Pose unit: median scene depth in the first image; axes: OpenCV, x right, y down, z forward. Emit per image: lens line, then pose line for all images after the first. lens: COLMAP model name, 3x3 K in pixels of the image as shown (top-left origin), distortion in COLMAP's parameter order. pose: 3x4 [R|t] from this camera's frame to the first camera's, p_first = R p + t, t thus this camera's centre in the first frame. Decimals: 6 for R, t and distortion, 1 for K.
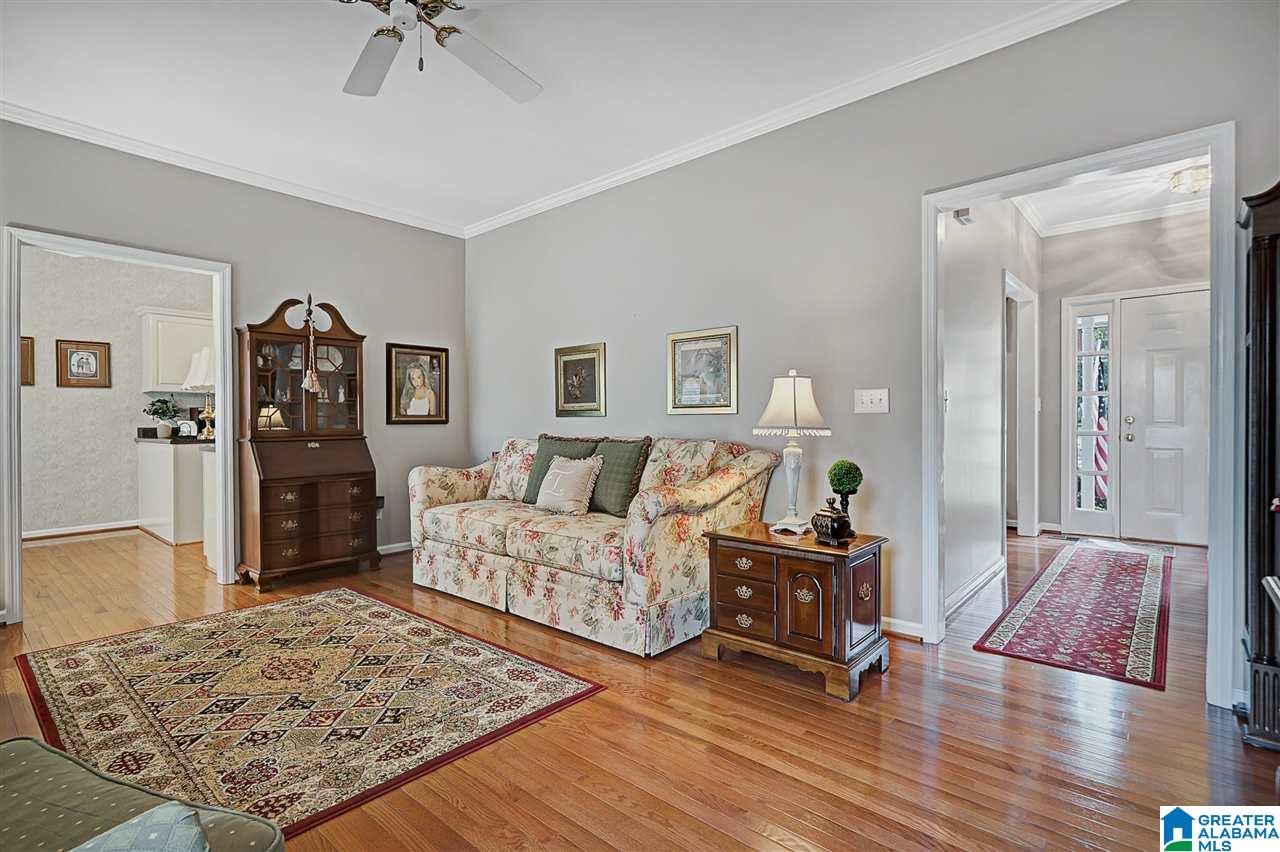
lens RADIAL K [[617.9, 0, 616.1], [0, 617.9, 426.2], [0, 0, 1]] dist [0.015390, 0.000318]
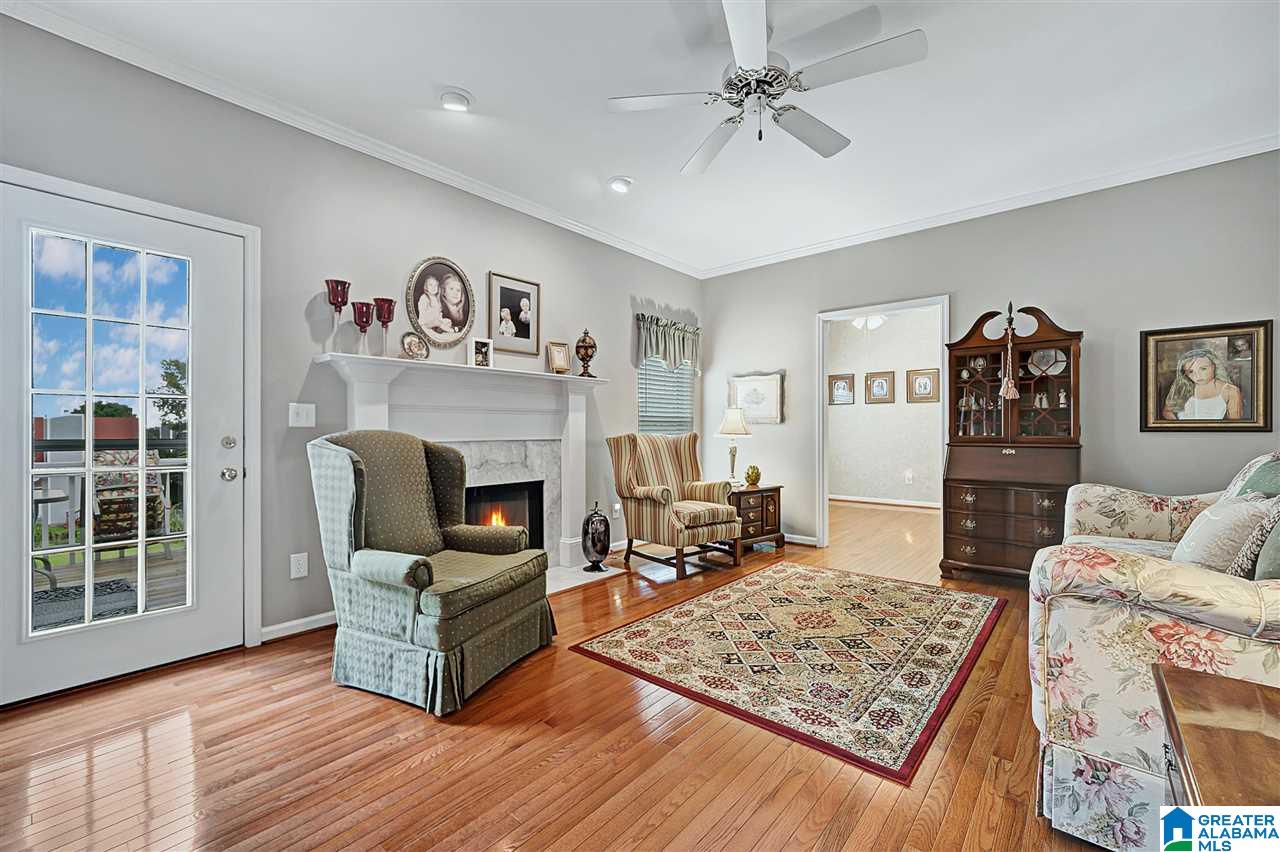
lens RADIAL K [[526.9, 0, 633.3], [0, 526.9, 427.5], [0, 0, 1]] dist [-0.001389, -0.000448]
pose [[0.022142, 0.004142, -0.999746, 0.484315], [-0.005806, 0.999975, 0.004014, -0.012108], [0.999738, 0.005716, 0.022166, 0.508429]]
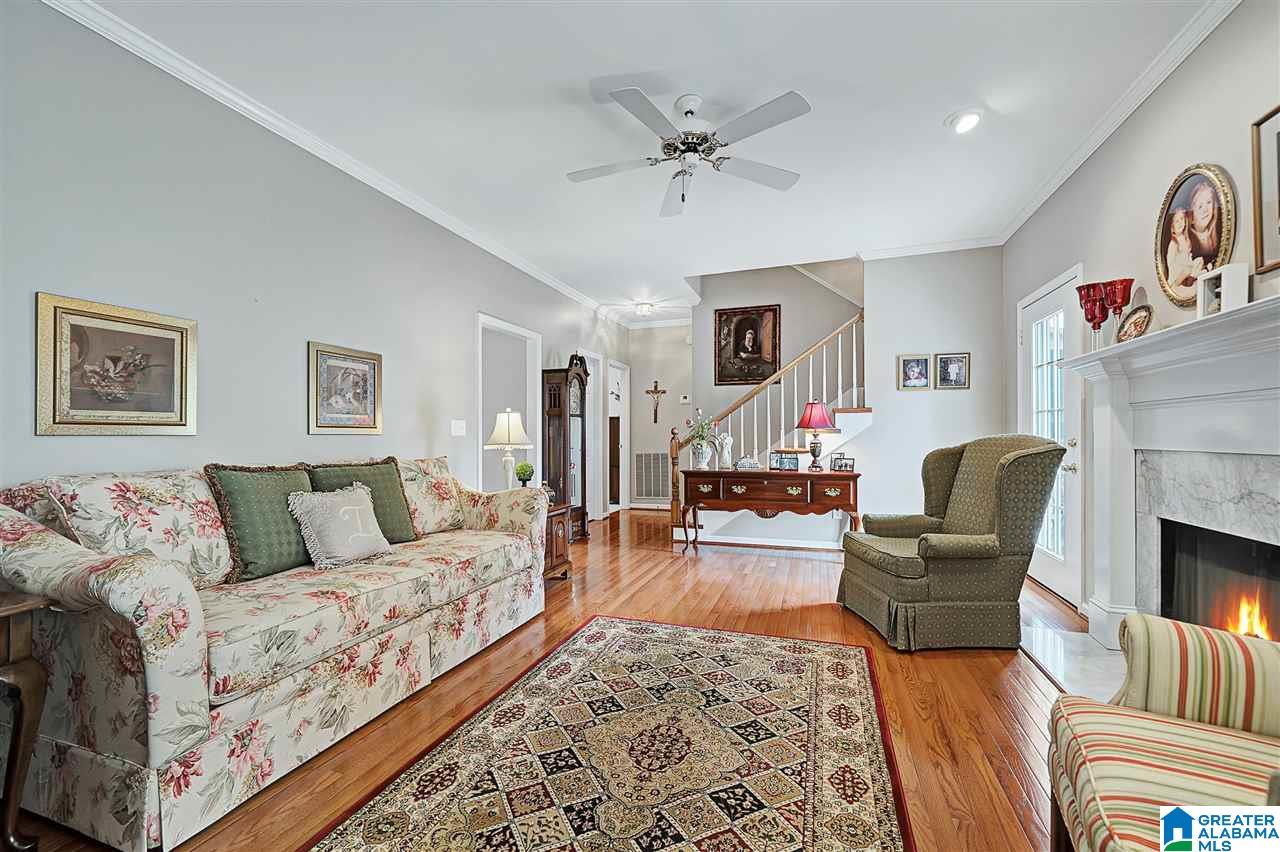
lens RADIAL K [[526.9, 0, 637.8], [0, 526.9, 434.0], [0, 0, 1]] dist [-0.001389, -0.000448]
pose [[-0.396038, 0.013993, 0.918128, -0.978488], [0.017077, 0.999823, -0.007872, -0.007209], [-0.918075, 0.012561, -0.396207, 1.104259]]
